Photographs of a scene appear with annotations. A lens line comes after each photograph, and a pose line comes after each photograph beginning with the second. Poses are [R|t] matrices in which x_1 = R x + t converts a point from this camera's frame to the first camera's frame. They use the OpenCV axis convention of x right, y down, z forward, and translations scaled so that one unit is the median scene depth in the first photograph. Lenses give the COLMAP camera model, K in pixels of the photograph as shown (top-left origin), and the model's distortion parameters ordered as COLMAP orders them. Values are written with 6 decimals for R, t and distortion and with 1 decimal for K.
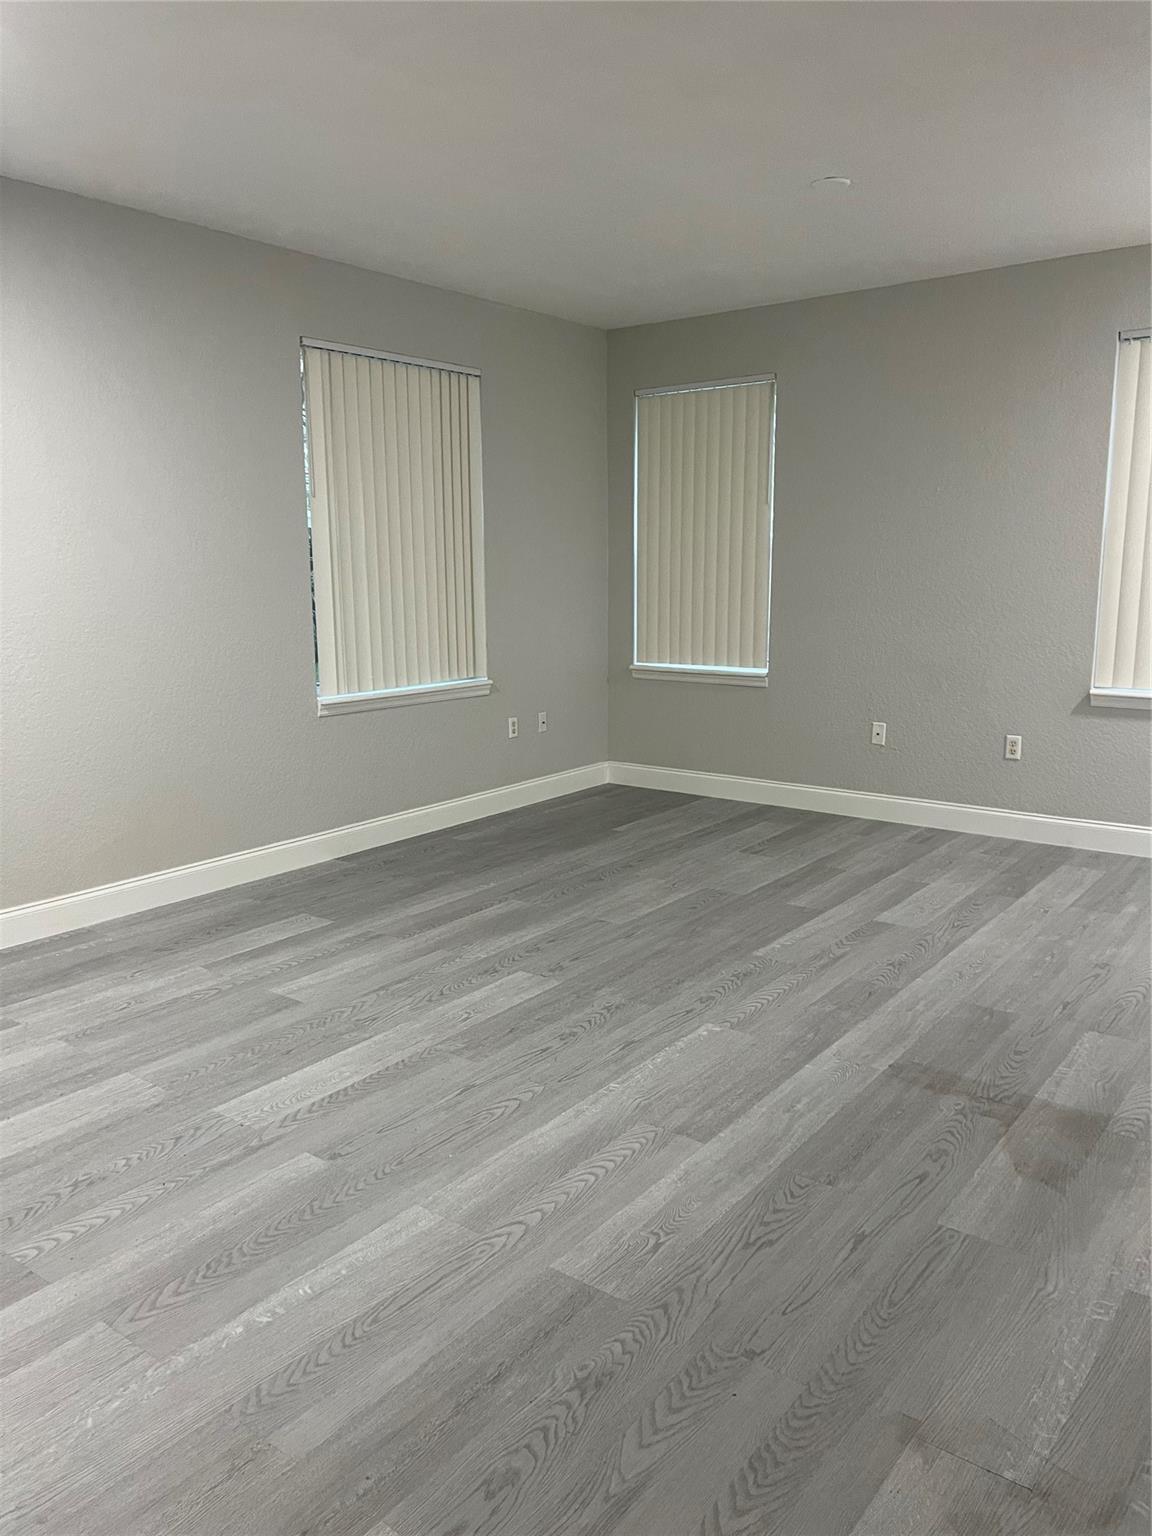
lens RADIAL K [[1130.6, 0, 582.2], [0, 1130.6, 767.6], [0, 0, 1]] dist [0.075714, -0.092212]
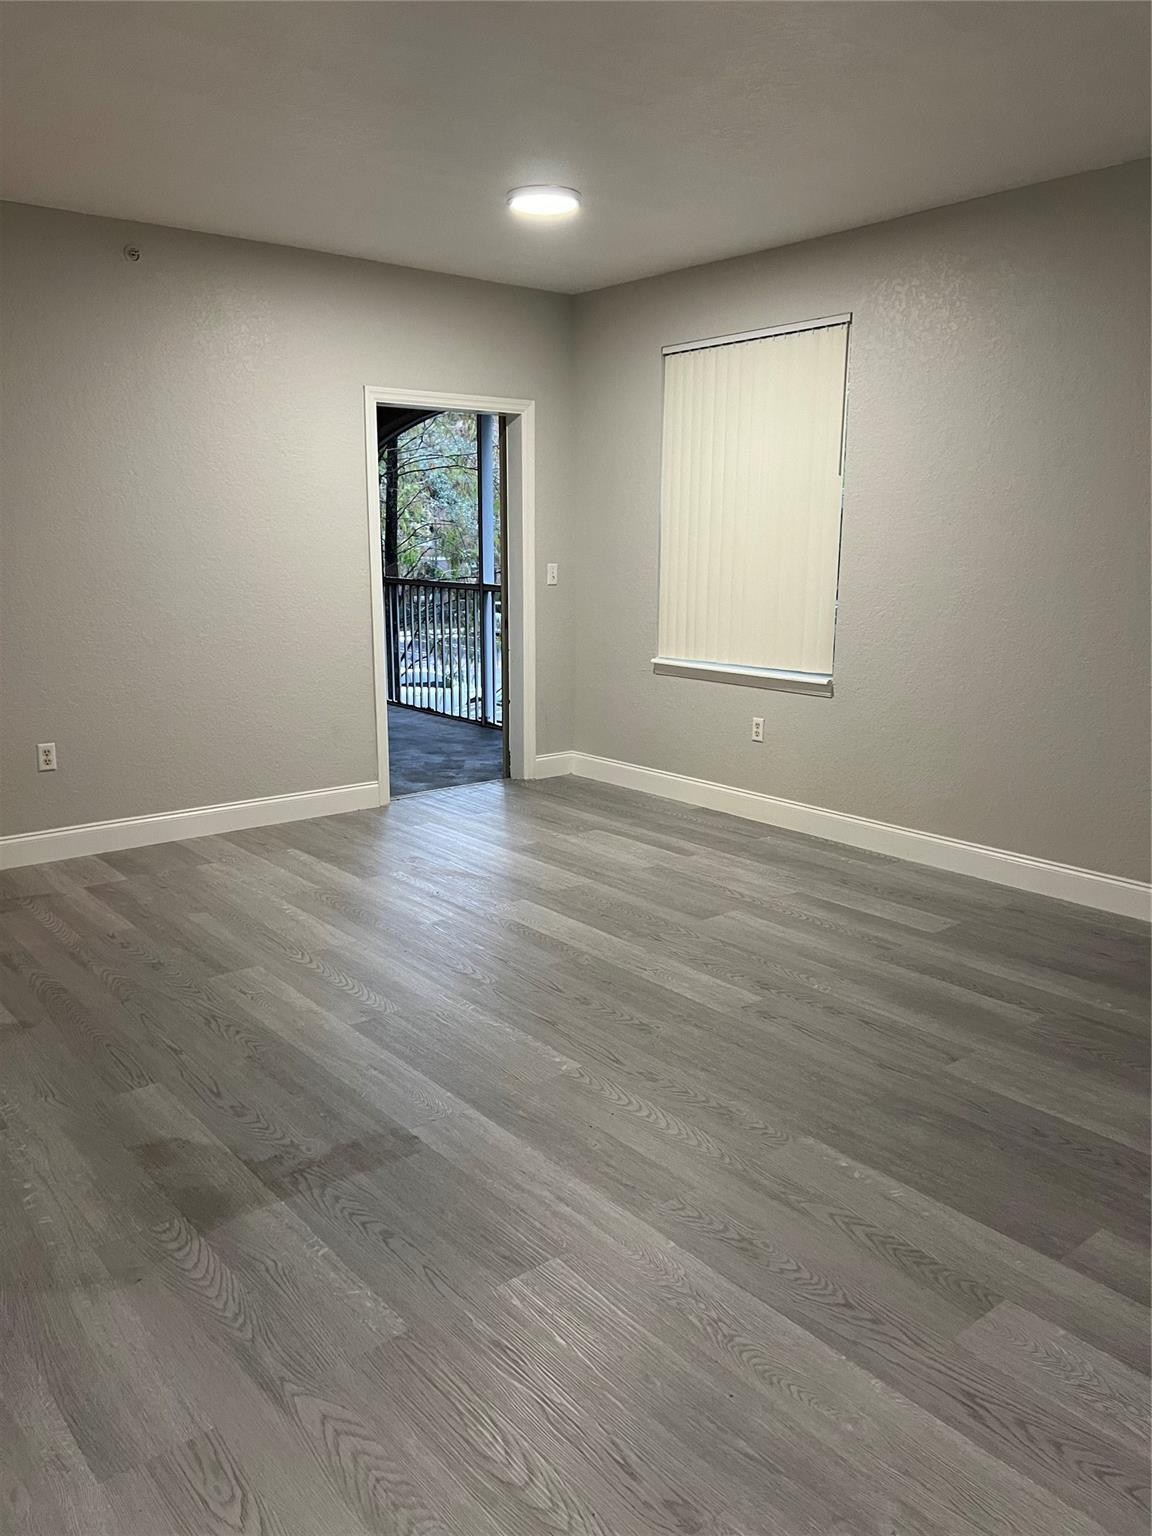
lens RADIAL K [[1130.6, 0, 582.2], [0, 1130.6, 767.6], [0, 0, 1]] dist [0.075714, -0.092212]
pose [[-0.212273, 0.209842, -0.954414, 0.866042], [-0.179533, 0.951674, 0.249169, -0.215614], [0.960577, 0.224241, -0.164342, 1.015054]]
